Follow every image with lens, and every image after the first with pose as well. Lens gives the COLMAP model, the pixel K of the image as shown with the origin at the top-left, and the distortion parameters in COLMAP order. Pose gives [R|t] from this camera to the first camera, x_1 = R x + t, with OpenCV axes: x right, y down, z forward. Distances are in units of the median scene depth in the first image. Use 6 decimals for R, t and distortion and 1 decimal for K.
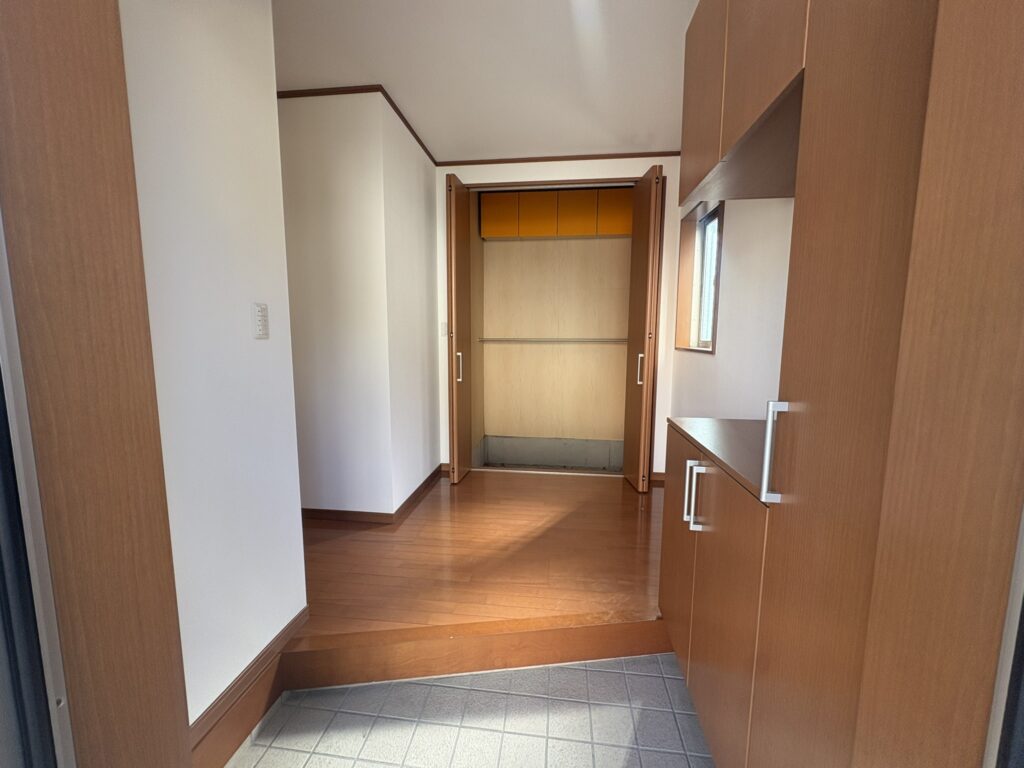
lens RADIAL K [[407.4, 0, 516.1], [0, 407.4, 381.4], [0, 0, 1]] dist [0.000379, 0.000244]
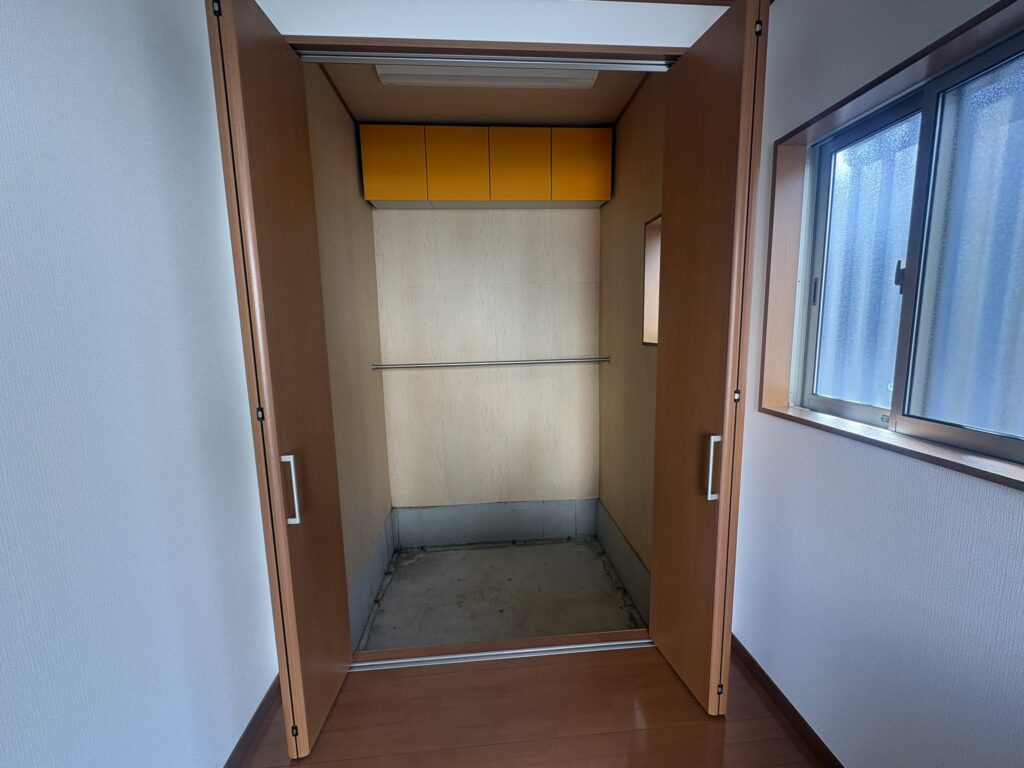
lens RADIAL K [[403.1, 0, 513.5], [0, 403.1, 383.6], [0, 0, 1]] dist [-0.001156, -0.000083]
pose [[0.980679, -0.052340, 0.188494, 0.003513], [0.046989, 0.998358, 0.032749, -0.090922], [-0.189898, -0.023259, 0.981528, 0.366763]]
